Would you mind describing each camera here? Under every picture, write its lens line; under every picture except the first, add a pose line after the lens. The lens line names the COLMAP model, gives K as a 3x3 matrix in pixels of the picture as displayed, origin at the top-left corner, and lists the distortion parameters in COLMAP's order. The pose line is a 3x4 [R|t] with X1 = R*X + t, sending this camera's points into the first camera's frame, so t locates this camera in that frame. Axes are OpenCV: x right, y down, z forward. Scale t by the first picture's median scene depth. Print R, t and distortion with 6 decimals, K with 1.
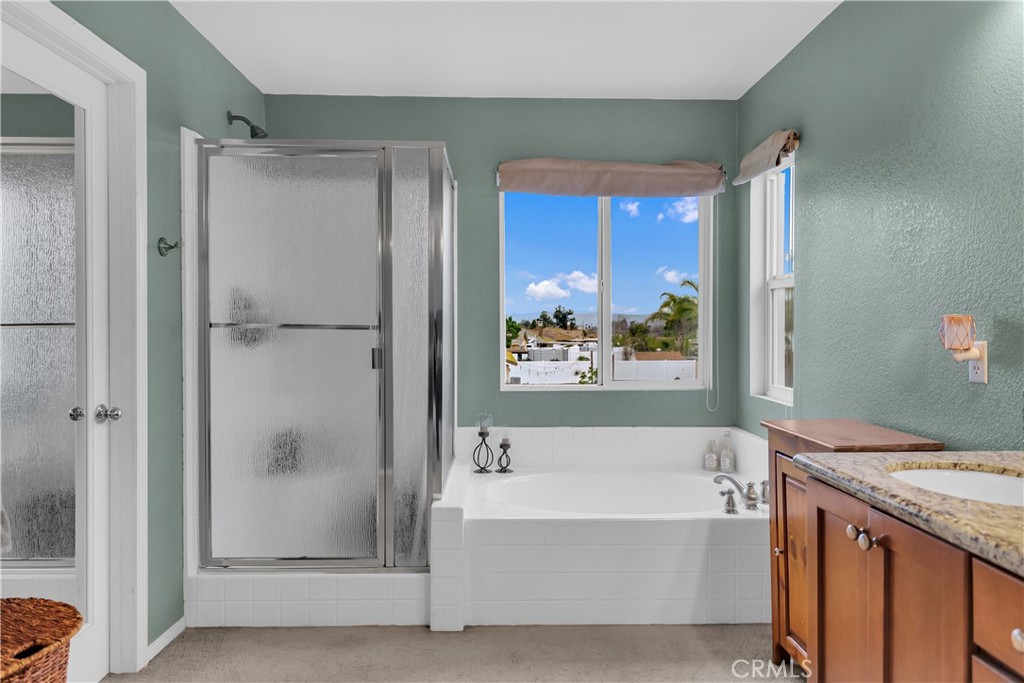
lens RADIAL K [[880.4, 0, 512.0], [0, 880.4, 341.5], [0, 0, 1]] dist [0.006290, 0.006317]
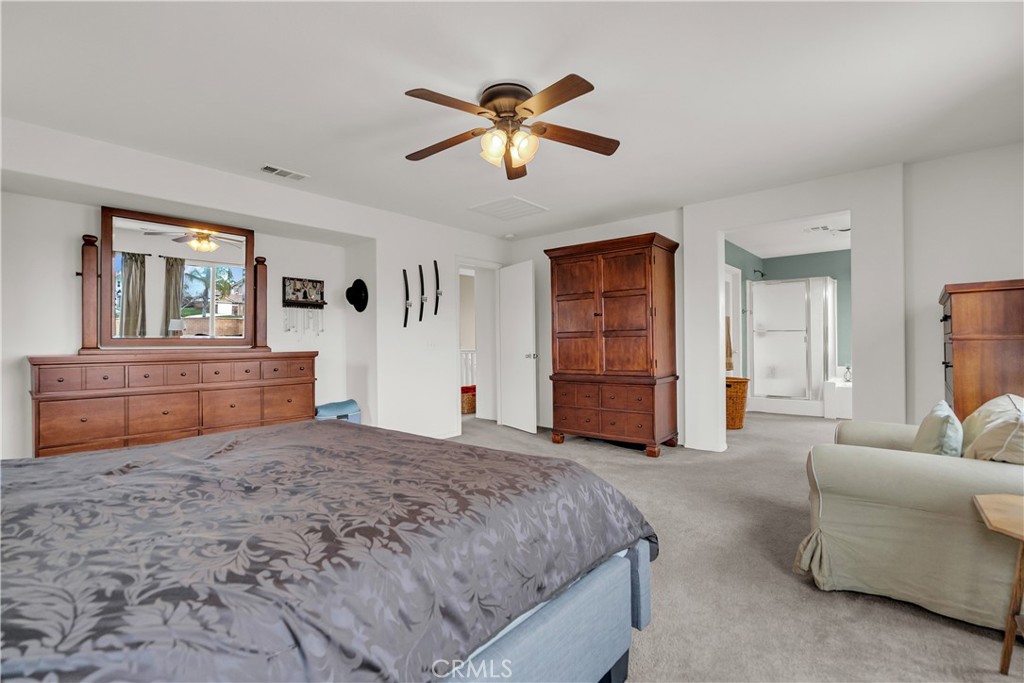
lens RADIAL K [[461.2, 0, 505.3], [0, 461.2, 339.6], [0, 0, 1]] dist [0.002529, 0.000334]
pose [[0.751644, -0.005199, -0.659548, 0.156496], [-0.009811, 0.999770, -0.019061, 0.063437], [0.659496, 0.020798, 0.751421, -1.146735]]
